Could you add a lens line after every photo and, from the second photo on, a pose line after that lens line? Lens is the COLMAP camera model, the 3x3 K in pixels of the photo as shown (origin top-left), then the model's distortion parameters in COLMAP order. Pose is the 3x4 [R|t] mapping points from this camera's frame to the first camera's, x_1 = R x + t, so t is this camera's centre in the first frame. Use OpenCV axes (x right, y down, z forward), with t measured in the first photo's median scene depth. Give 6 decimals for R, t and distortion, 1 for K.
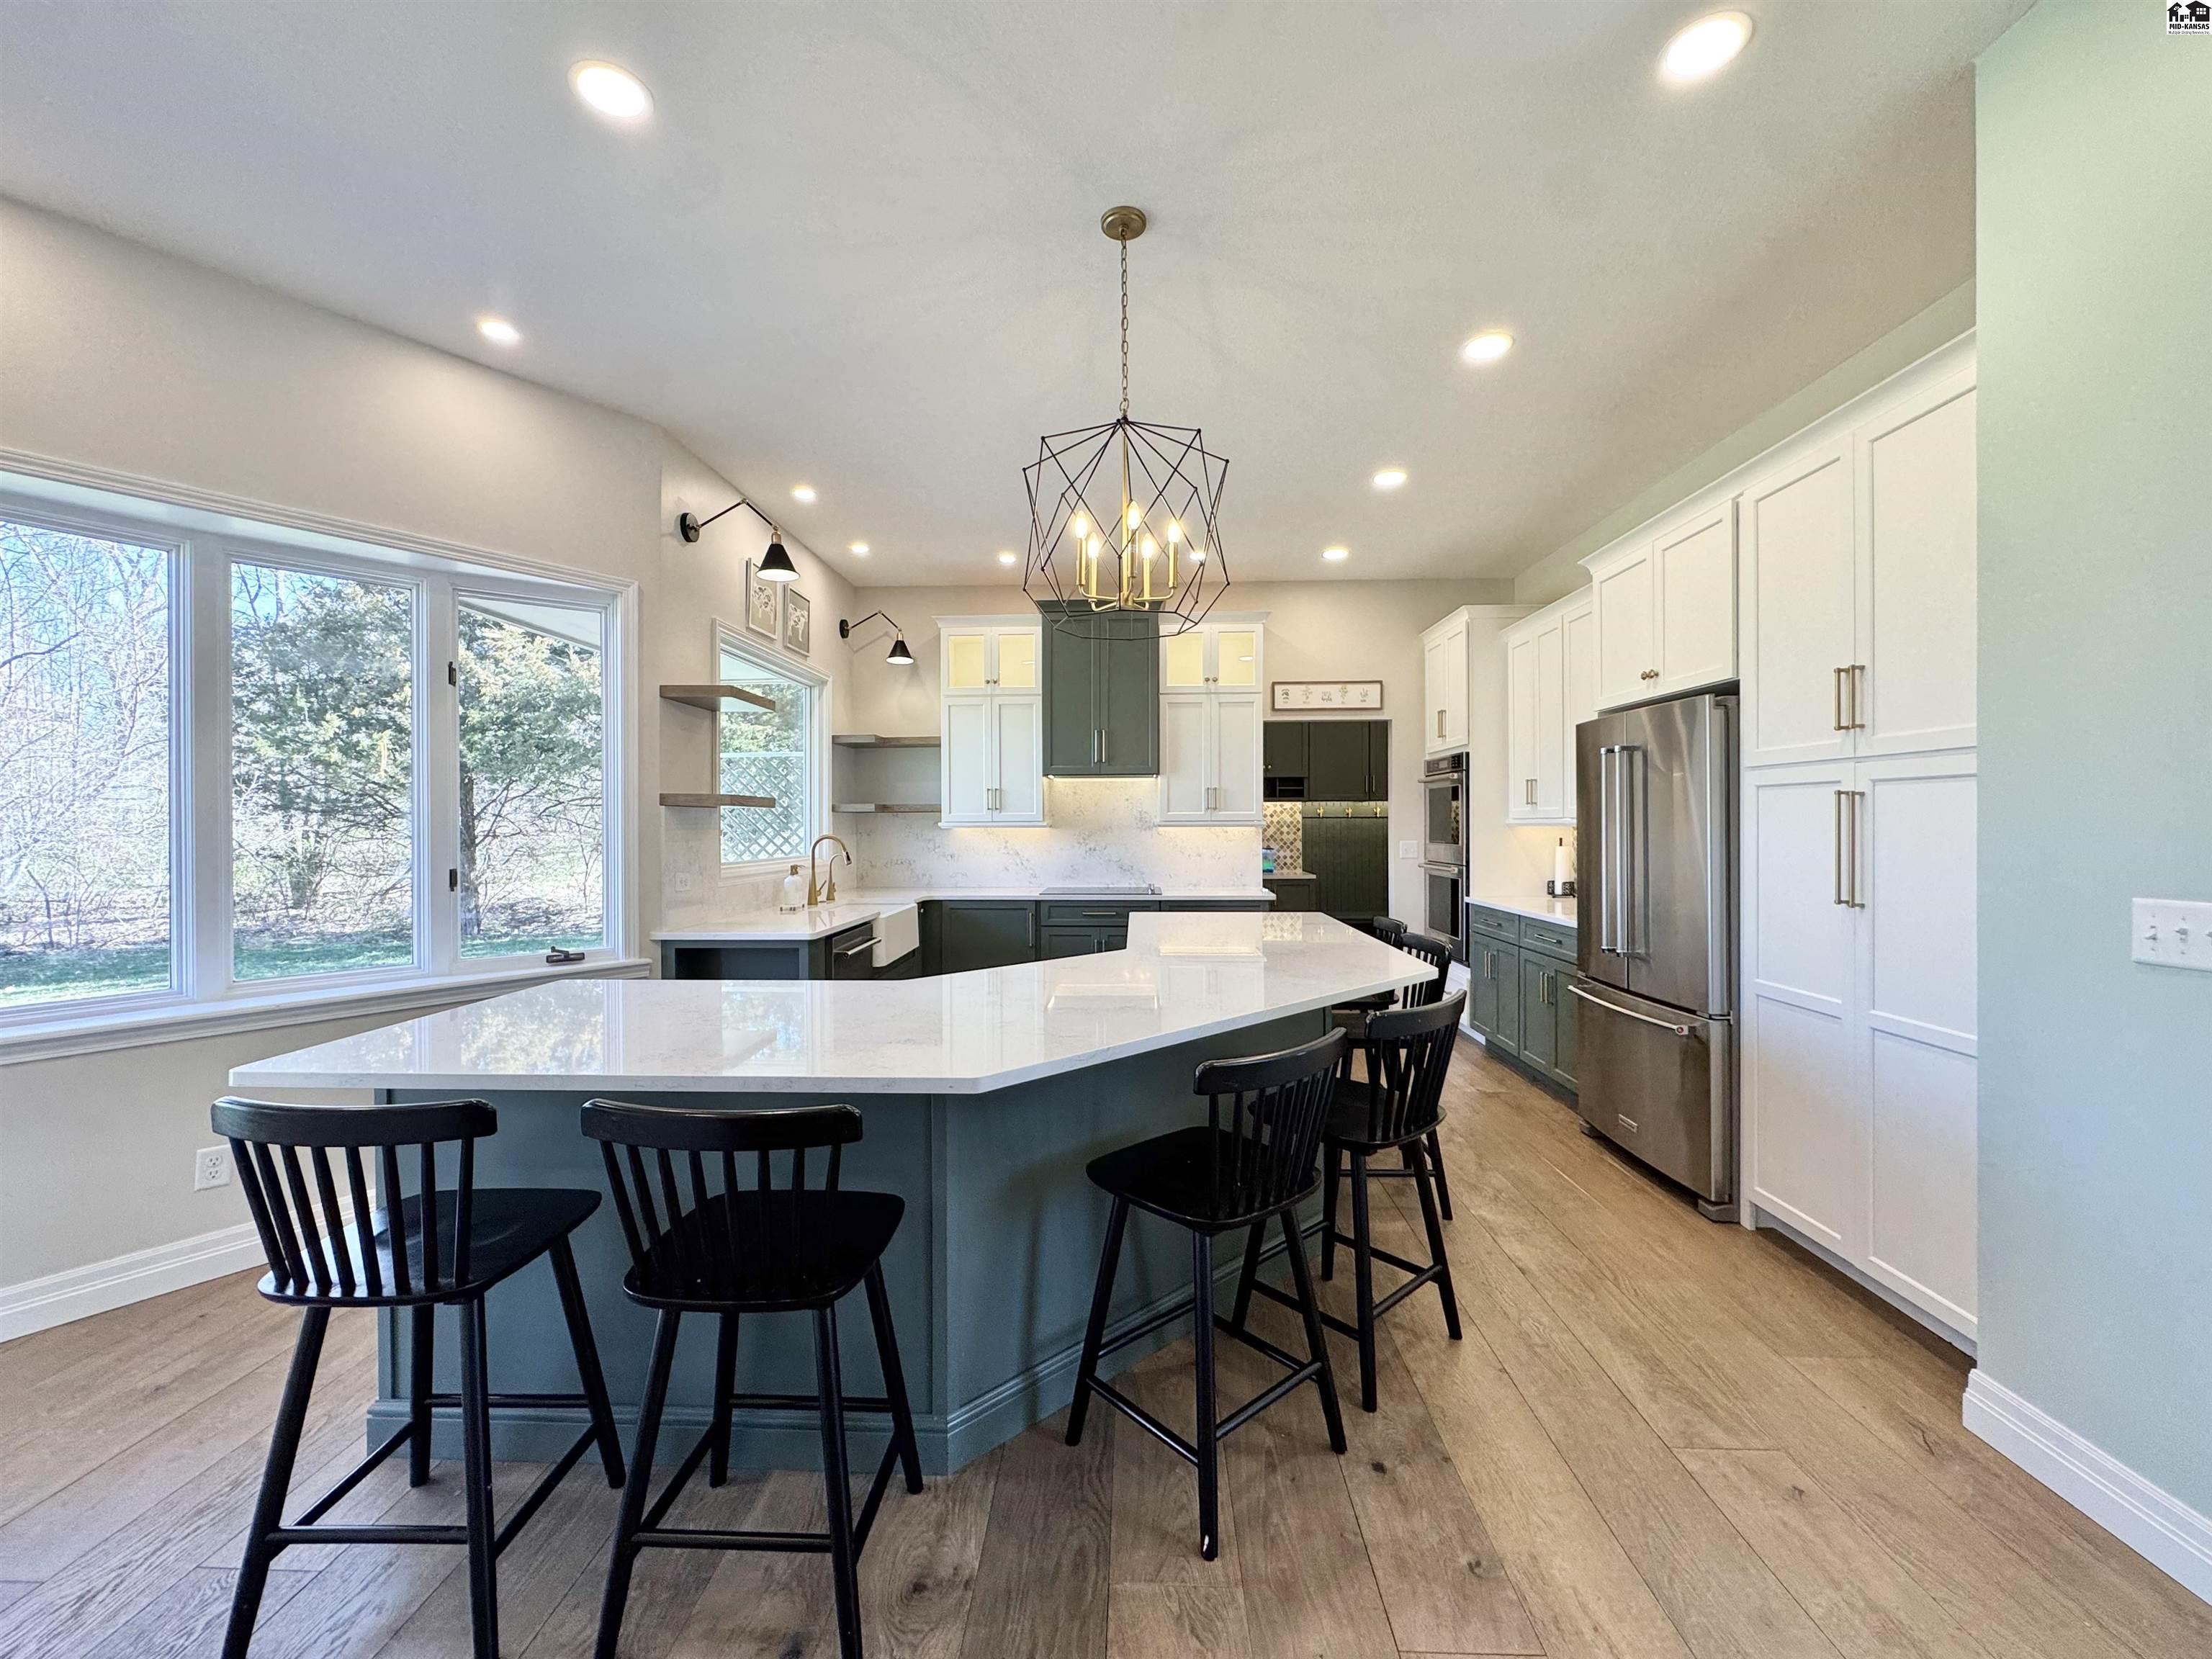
lens RADIAL K [[882.6, 0, 1104.6], [0, 882.6, 827.0], [0, 0, 1]] dist [-0.003677, 0.000599]
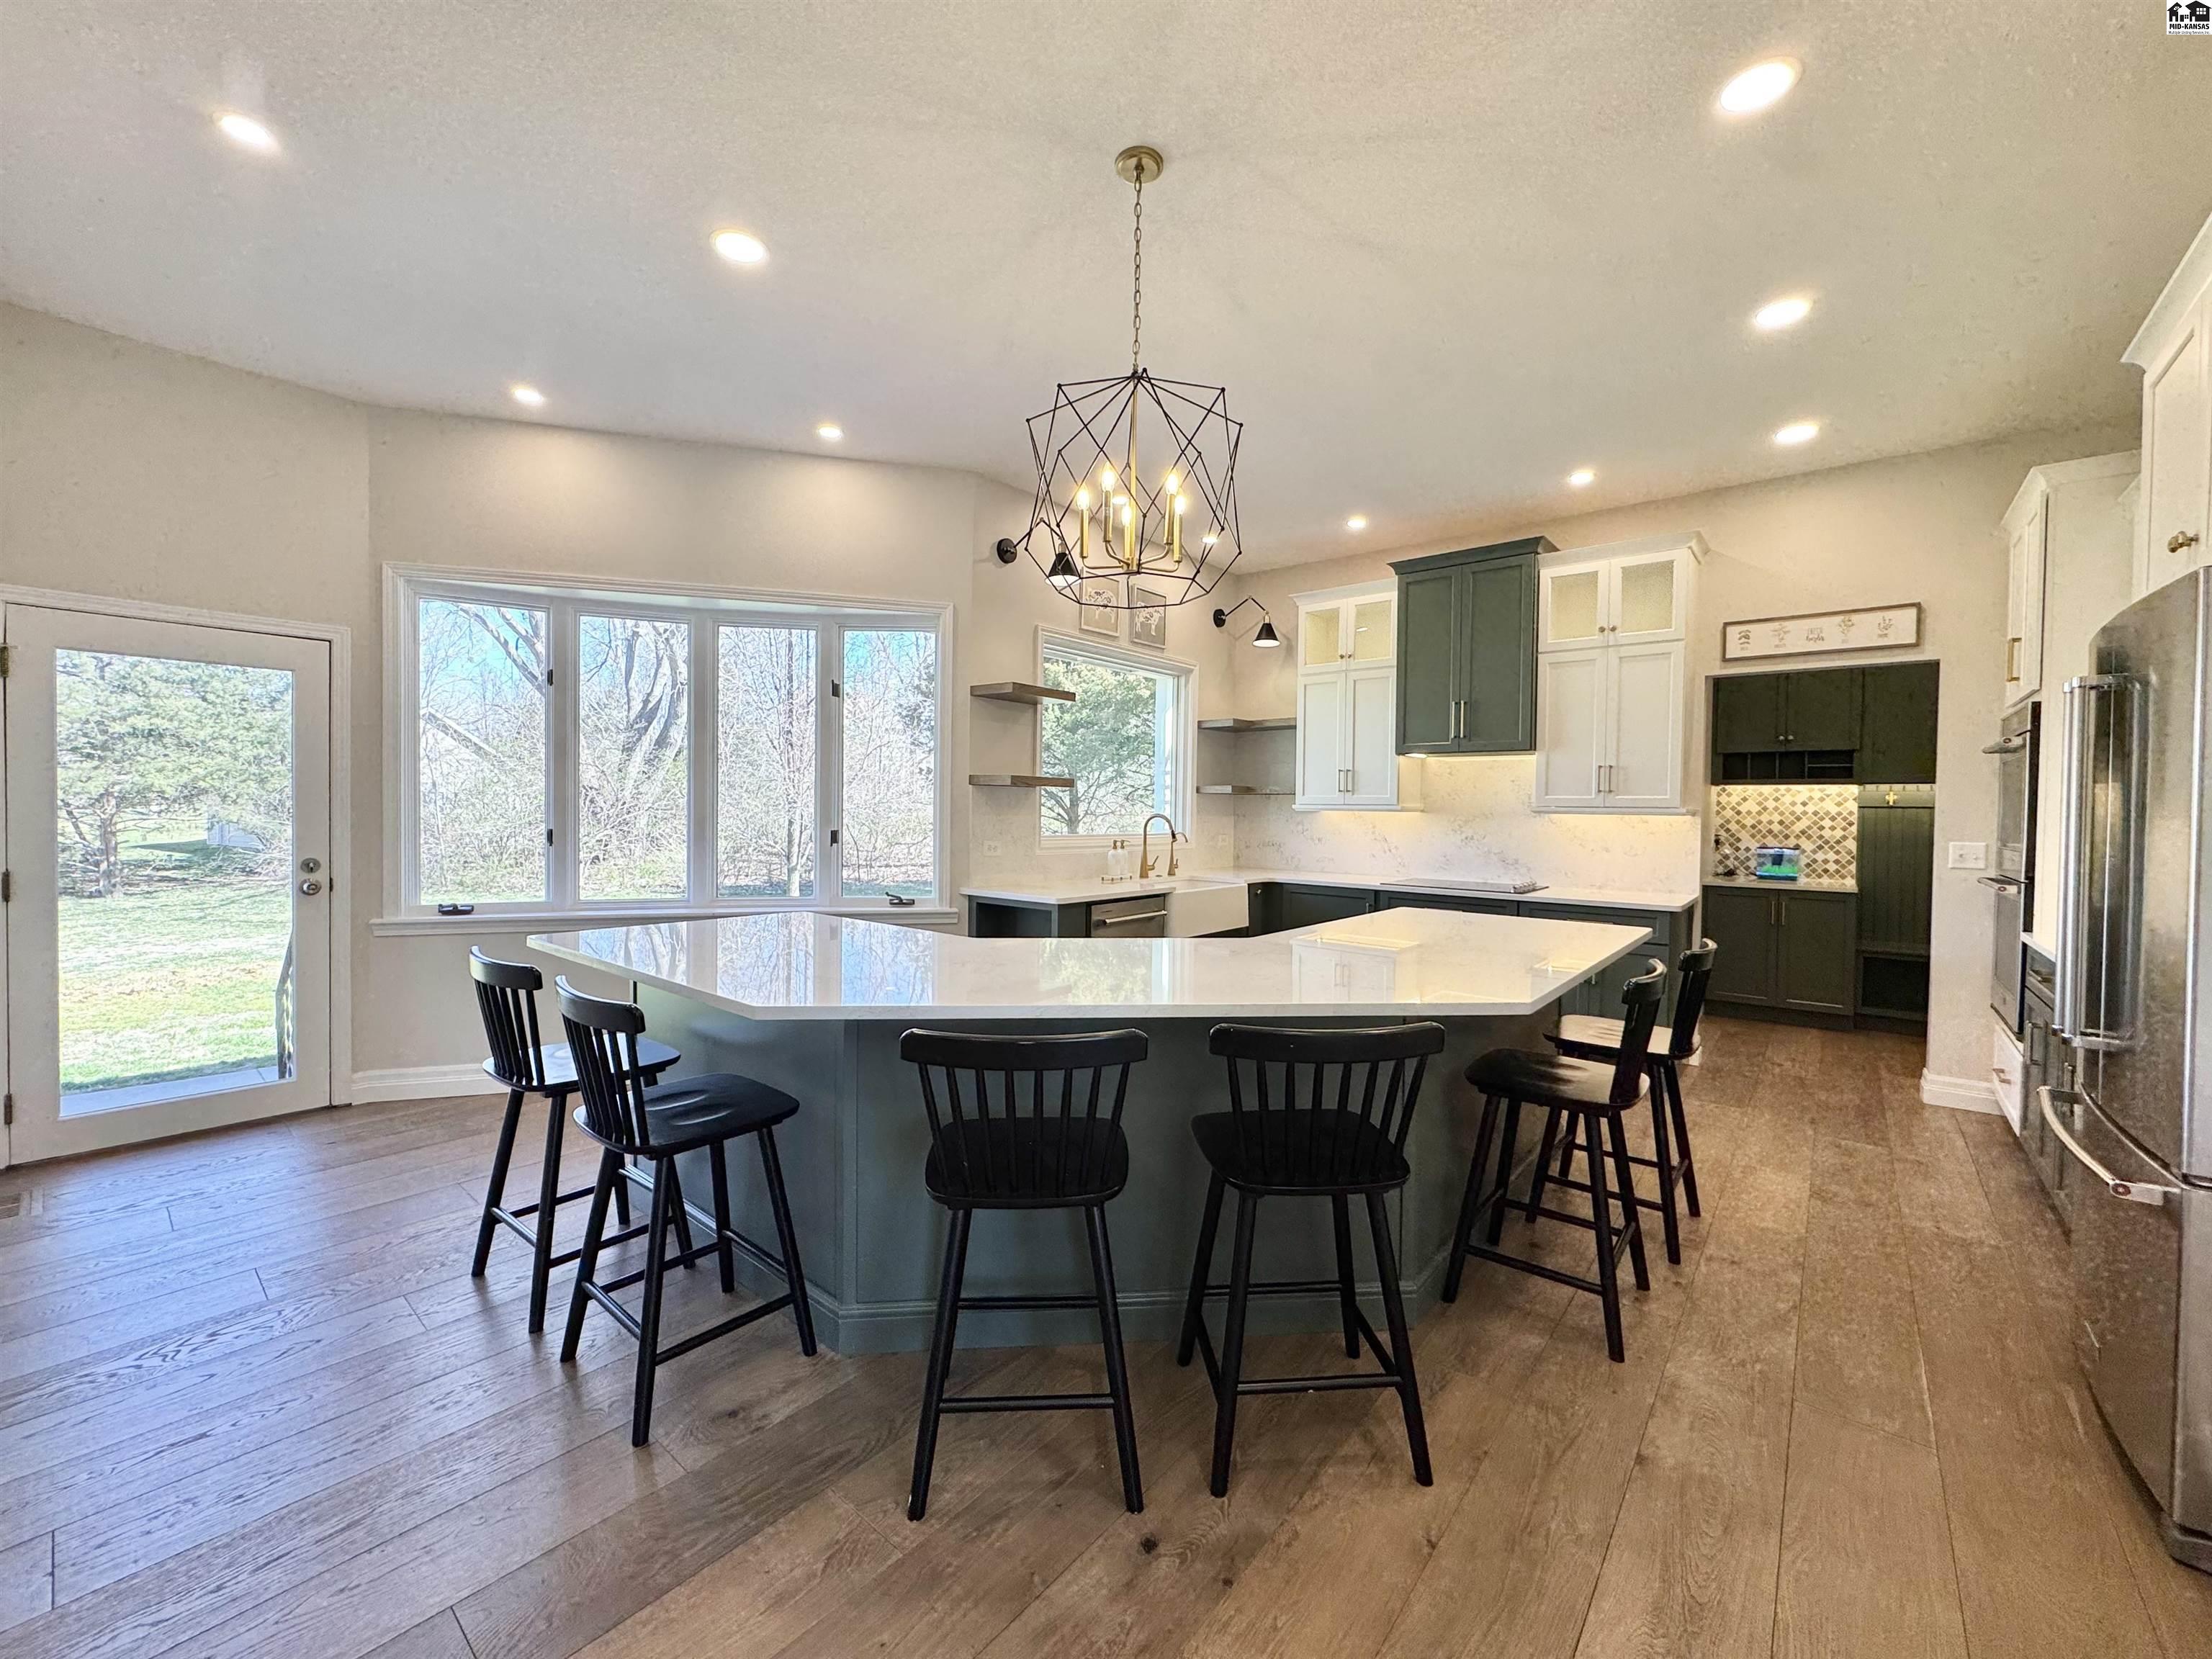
lens RADIAL K [[885.8, 0, 1108.6], [0, 885.8, 820.6], [0, 0, 1]] dist [-0.004890, 0.000178]
pose [[0.792844, 0.023145, -0.608985, 0.248299], [-0.019180, 0.999731, 0.013025, 0.003648], [0.609123, 0.001354, 0.793075, 0.092426]]
